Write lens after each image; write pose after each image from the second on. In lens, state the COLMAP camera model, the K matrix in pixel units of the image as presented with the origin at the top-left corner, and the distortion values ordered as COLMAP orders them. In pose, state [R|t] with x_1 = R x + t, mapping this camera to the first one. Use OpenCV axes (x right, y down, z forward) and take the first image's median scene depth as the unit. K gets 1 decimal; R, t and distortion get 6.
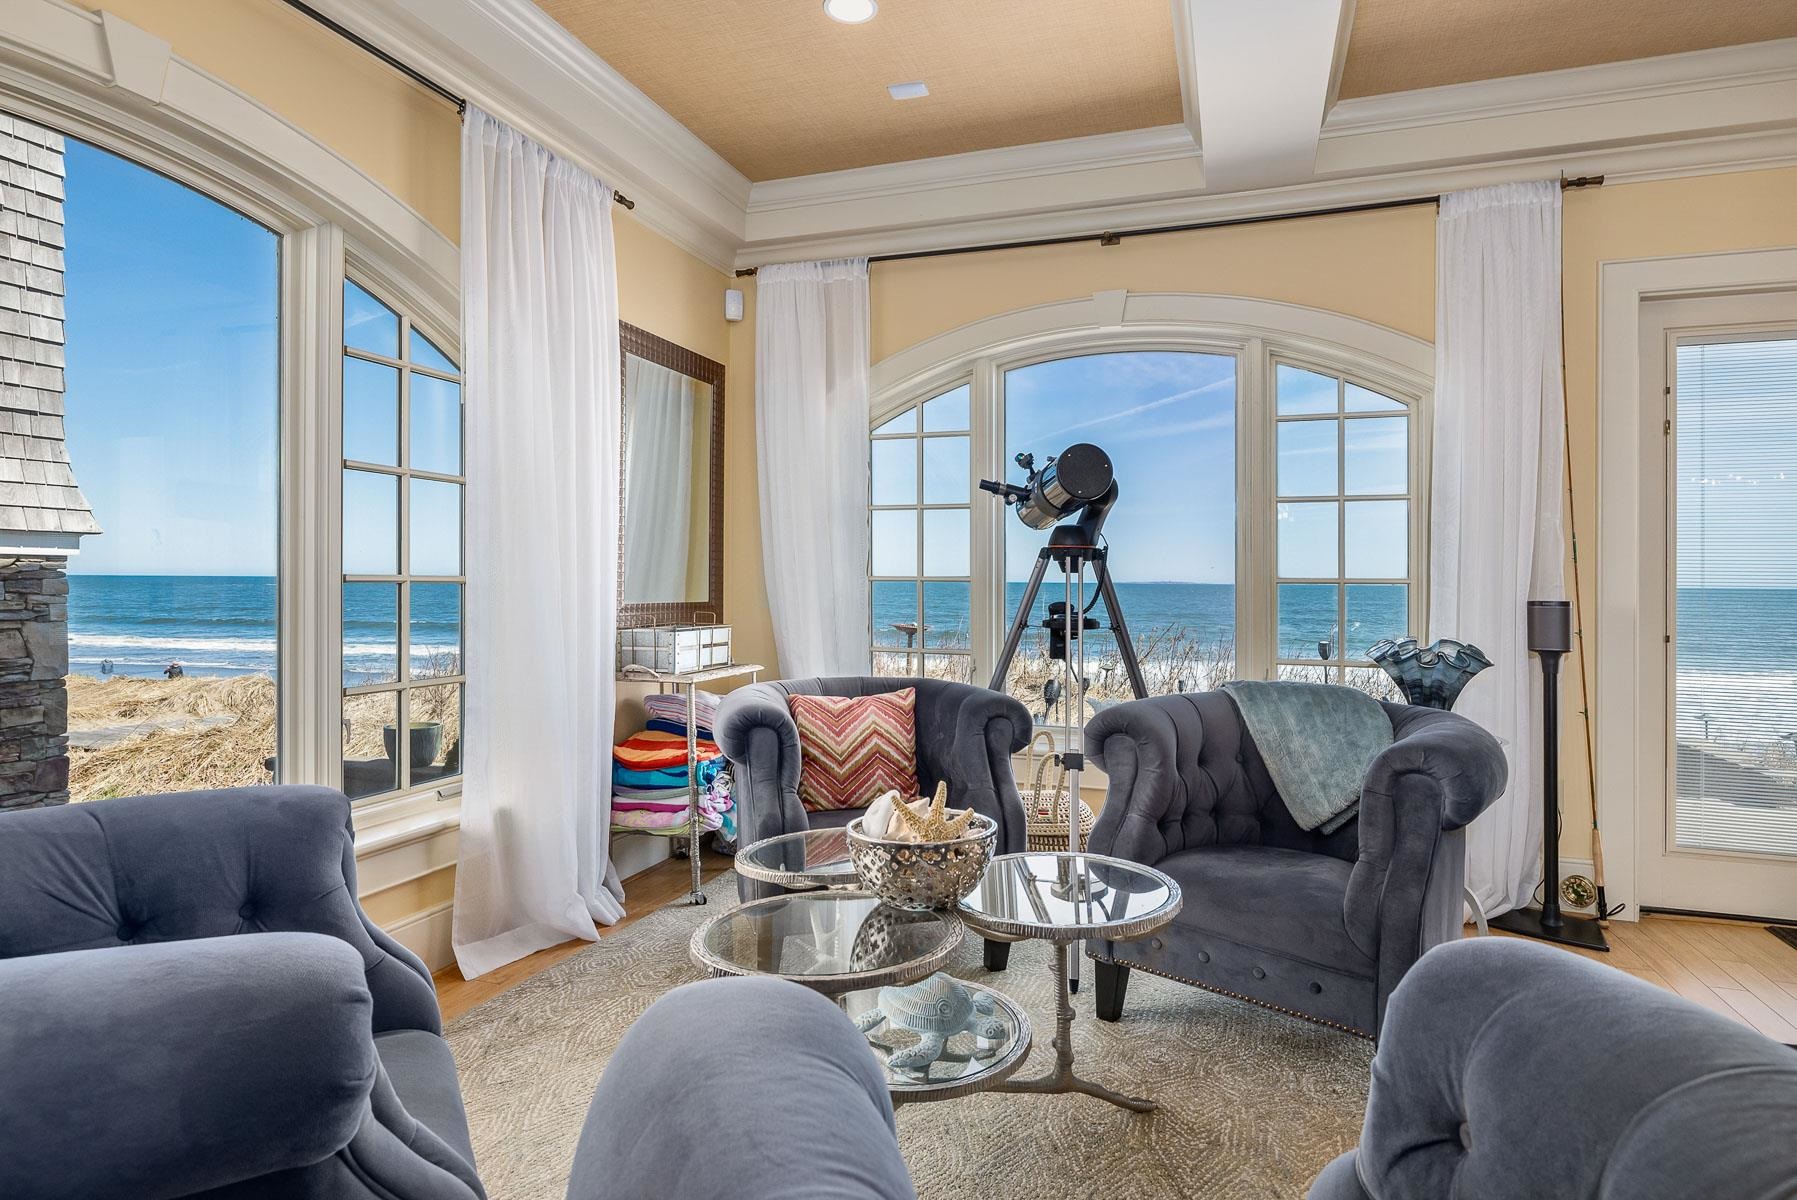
lens RADIAL K [[962.0, 0, 899.6], [0, 962.0, 580.6], [0, 0, 1]] dist [-0.000160, 0.000172]
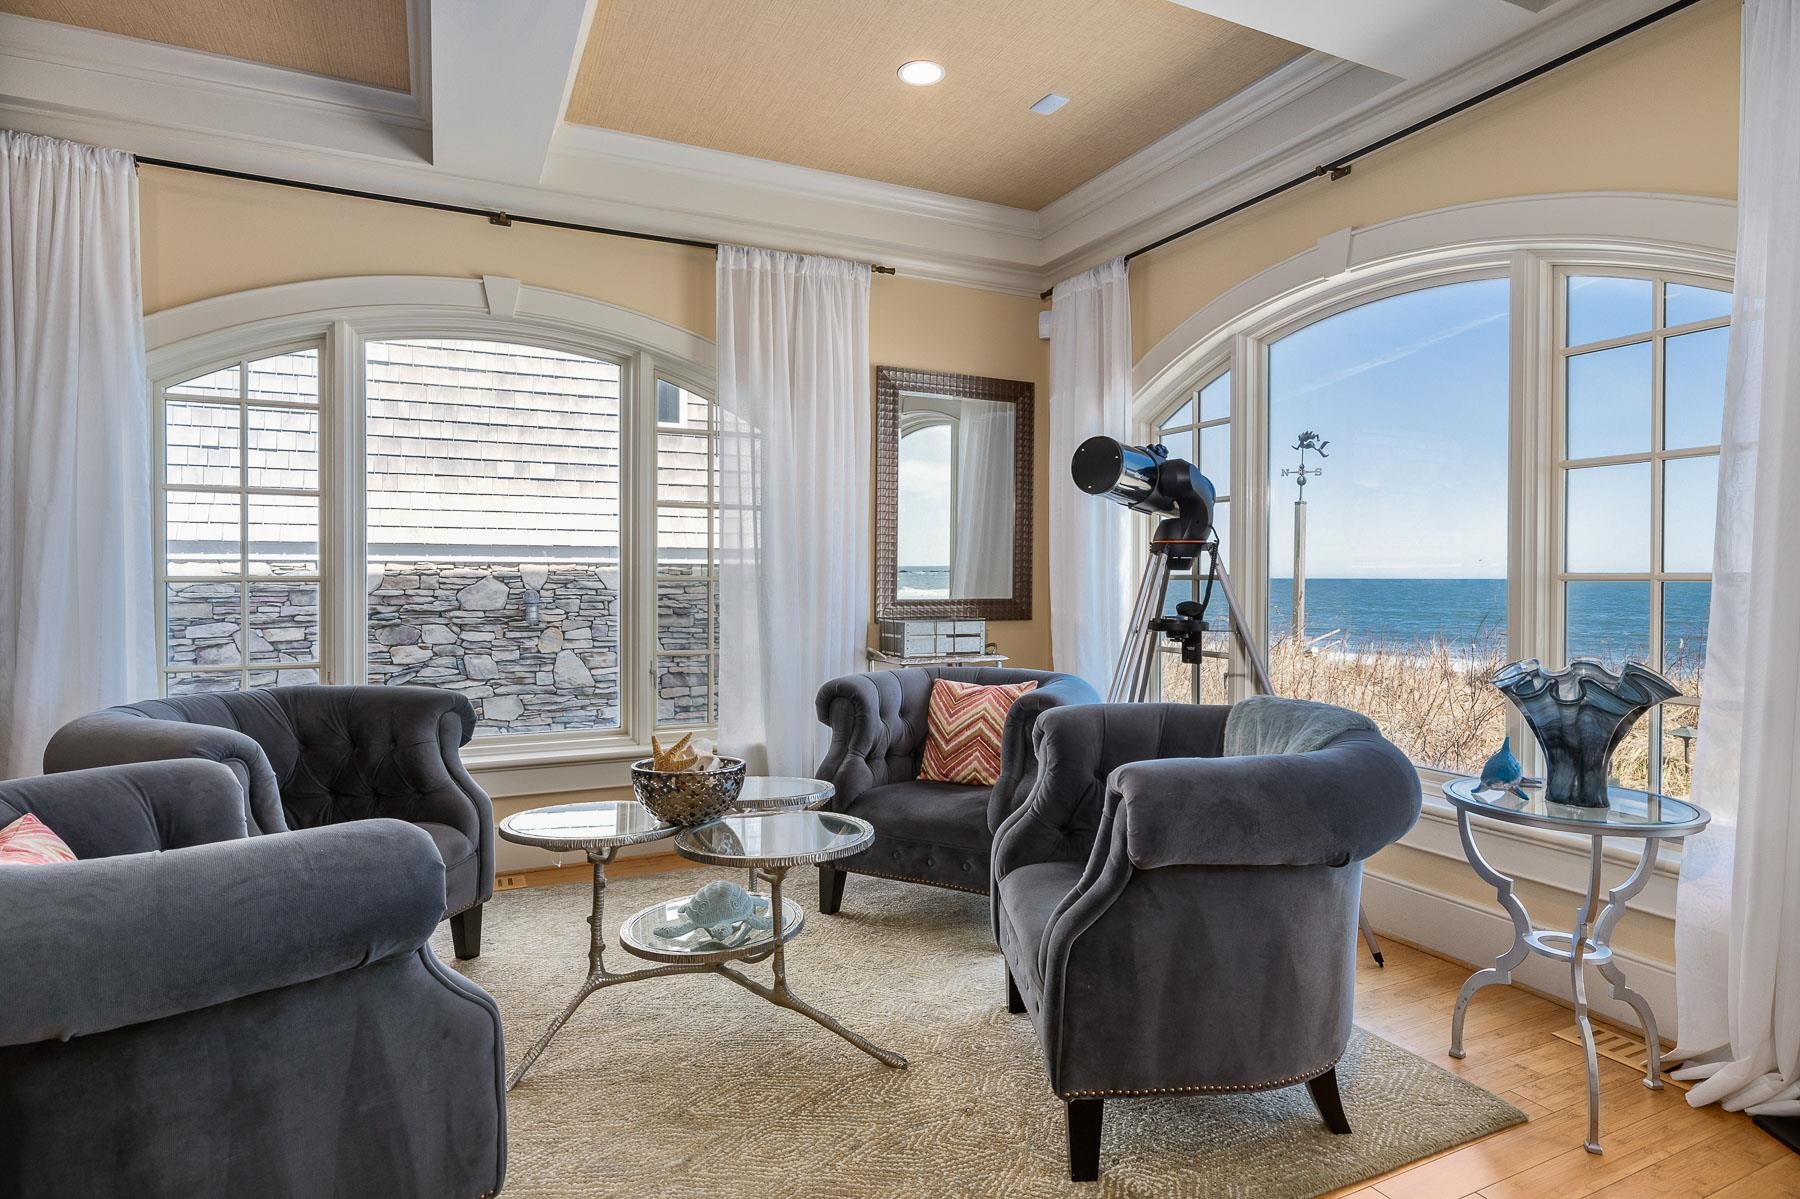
lens RADIAL K [[963.6, 0, 901.1], [0, 963.6, 580.1], [0, 0, 1]] dist [-0.000160, 0.000172]
pose [[0.699560, -0.001196, -0.714573, 0.632382], [-0.000637, 0.999997, -0.002297, 0.004609], [0.714573, 0.002062, 0.699558, 0.159805]]
